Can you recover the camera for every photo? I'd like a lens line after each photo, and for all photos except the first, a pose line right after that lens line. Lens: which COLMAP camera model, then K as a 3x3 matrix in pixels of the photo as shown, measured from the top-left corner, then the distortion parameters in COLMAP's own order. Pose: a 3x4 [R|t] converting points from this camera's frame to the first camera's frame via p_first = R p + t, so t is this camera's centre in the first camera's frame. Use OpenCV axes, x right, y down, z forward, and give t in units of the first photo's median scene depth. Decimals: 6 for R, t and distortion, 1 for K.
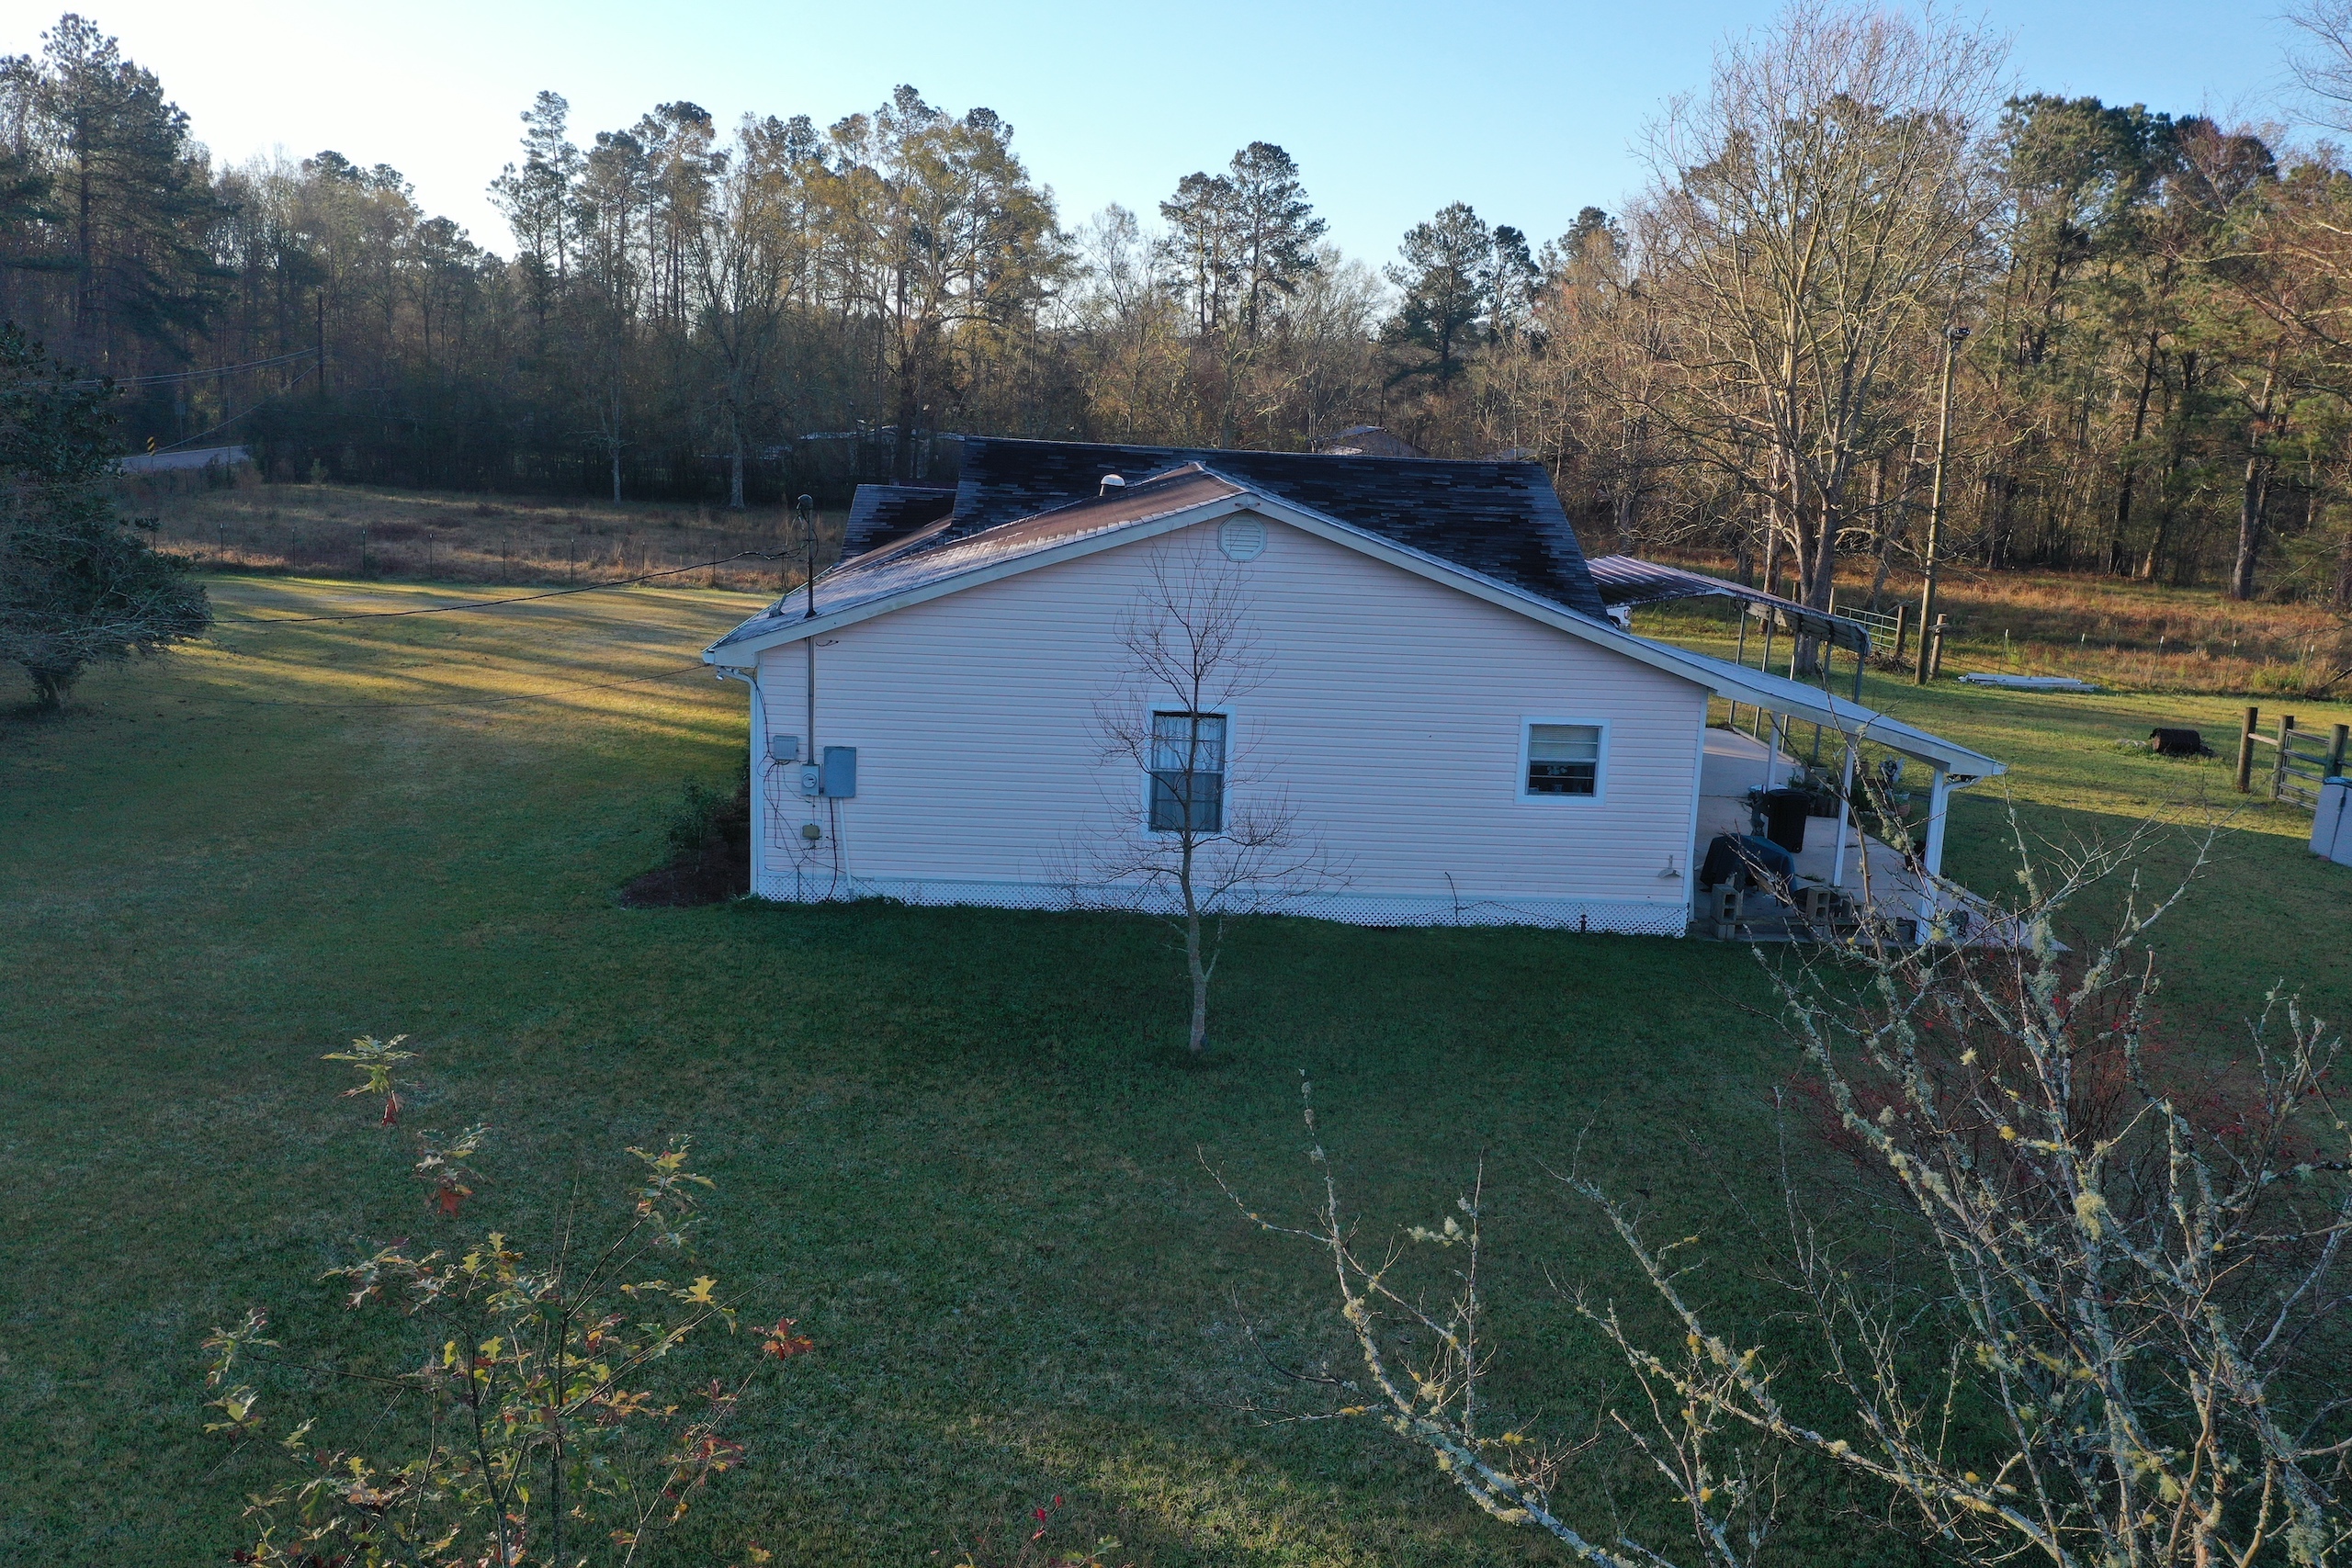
lens RADIAL K [[1874.7, 0, 1177.5], [0, 1874.7, 791.6], [0, 0, 1]] dist [0.014428, -0.000003]
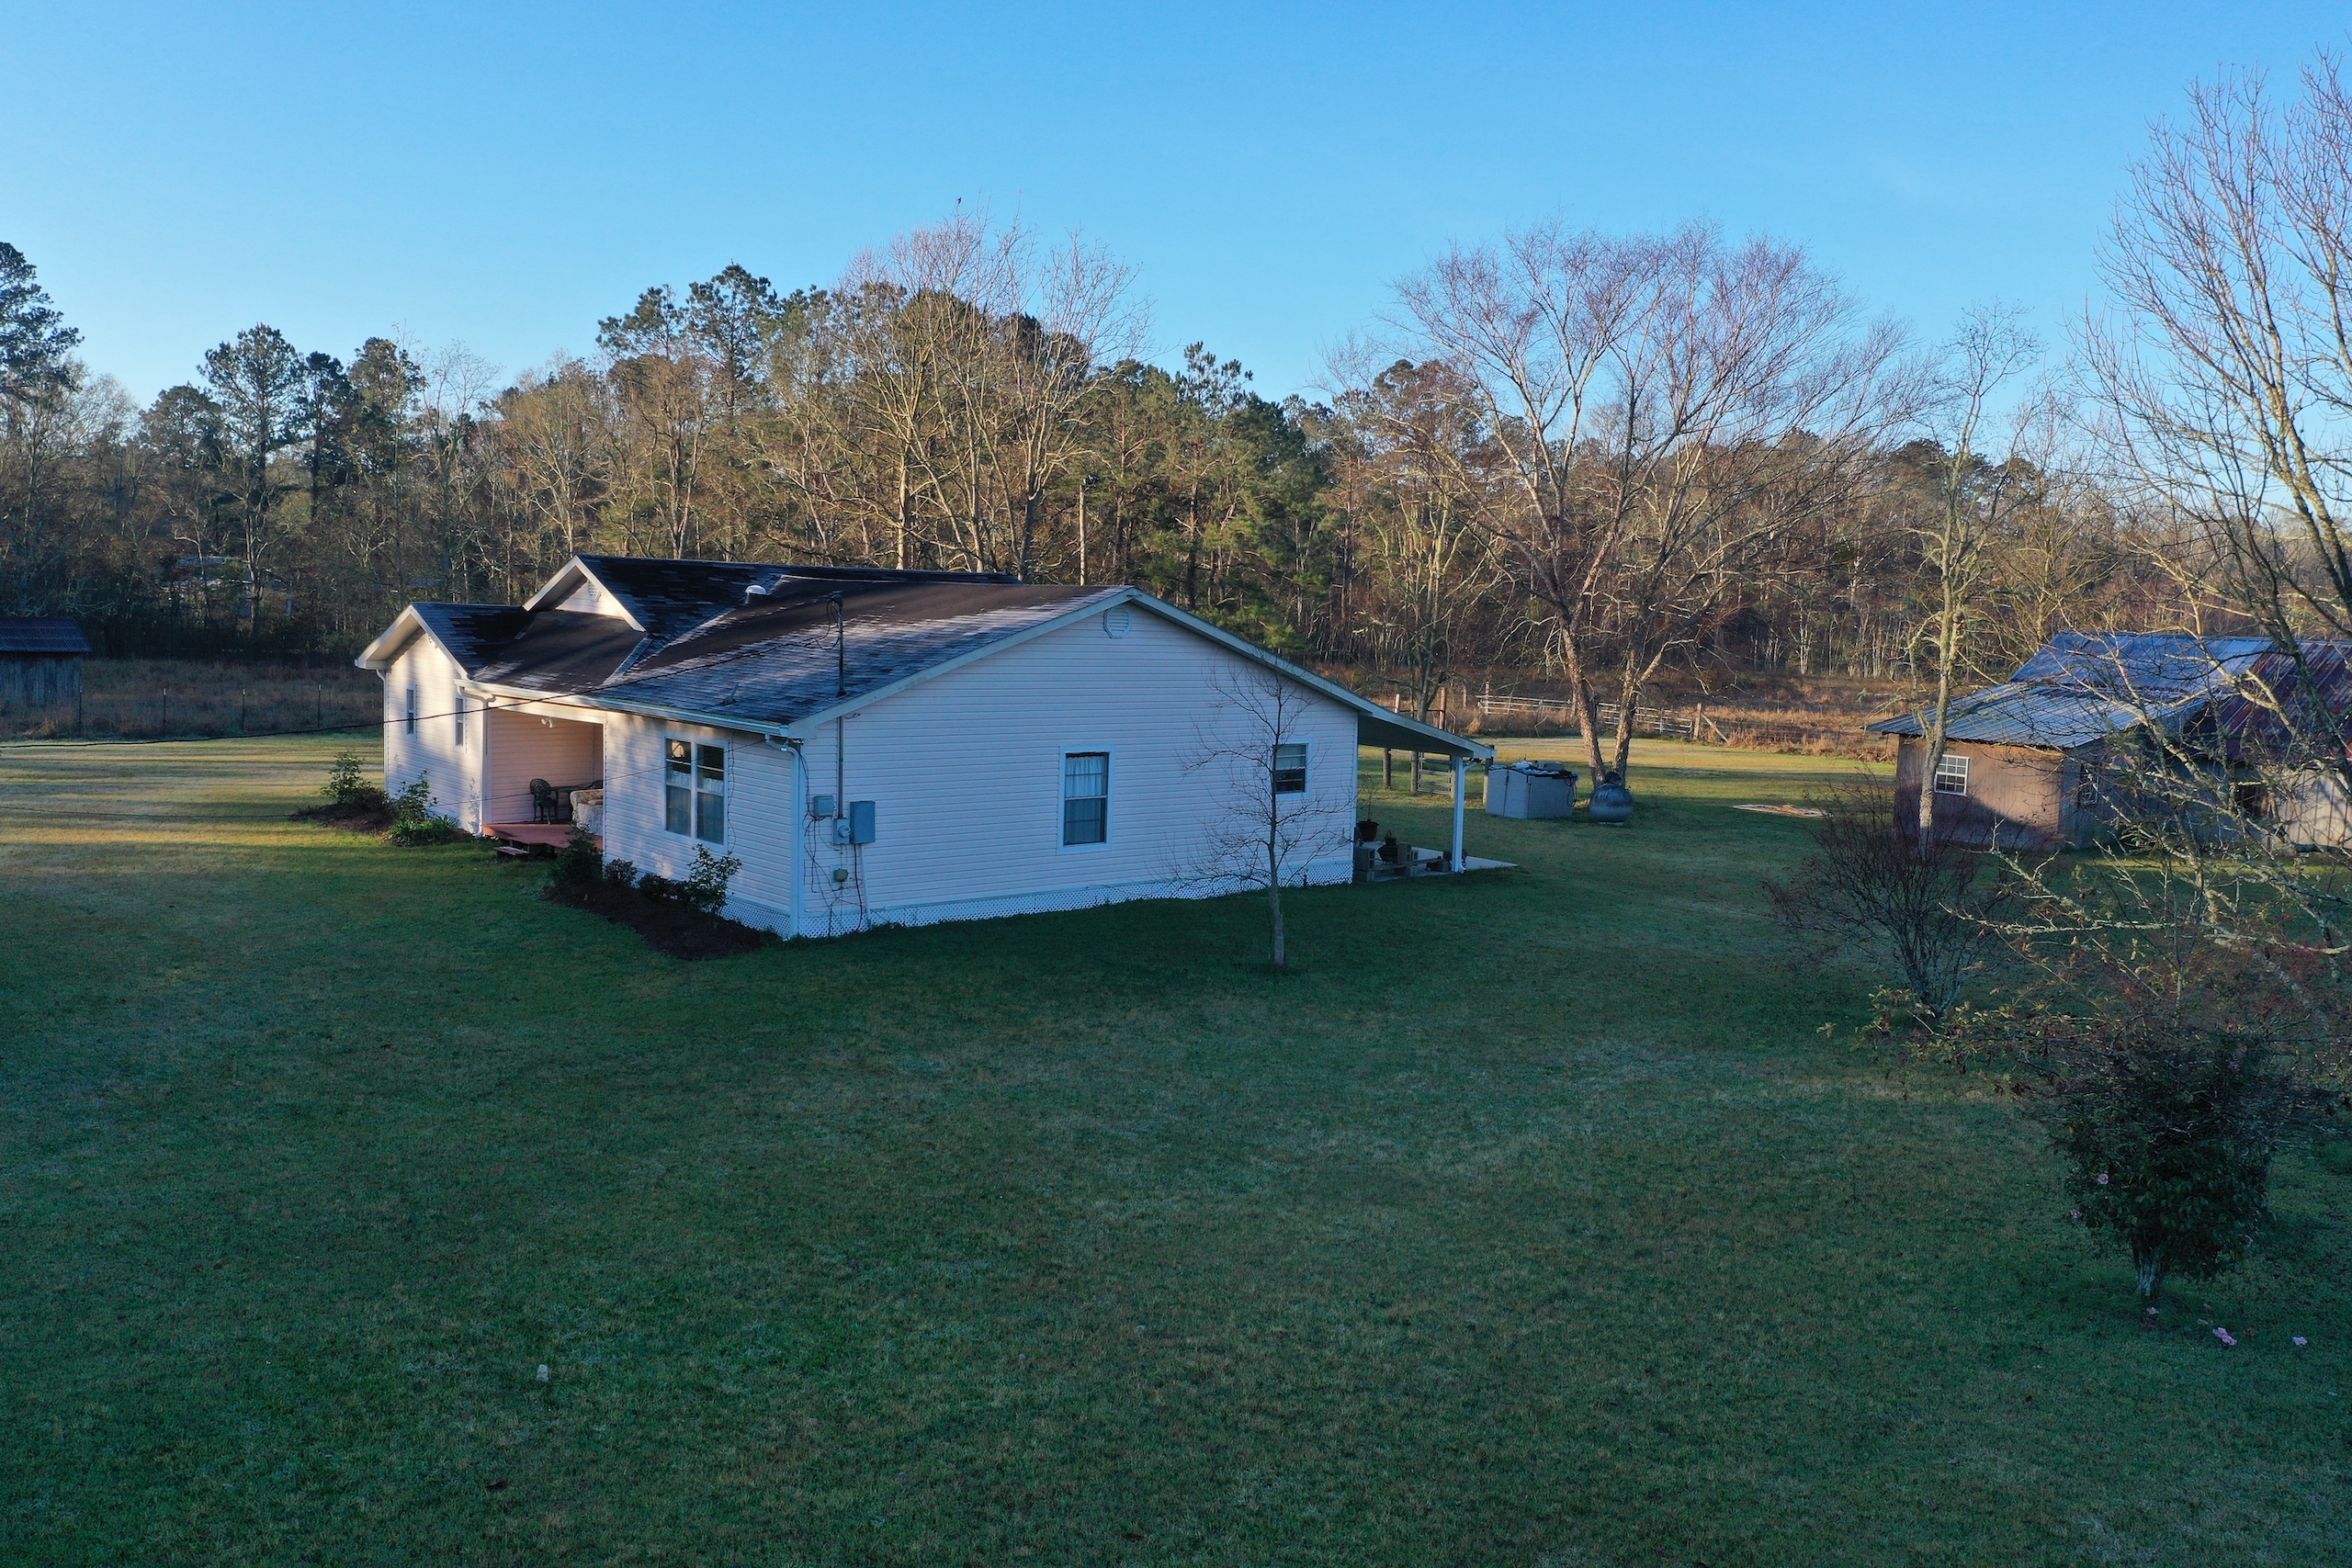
lens RADIAL K [[1874.7, 0, 1168.3], [0, 1874.7, 780.4], [0, 0, 1]] dist [0.014428, -0.000003]
pose [[0.758986, -0.077496, 0.646479, -0.795834], [0.125585, 0.991672, -0.028565, 0.021744], [-0.638881, 0.102869, 0.762397, -0.048694]]
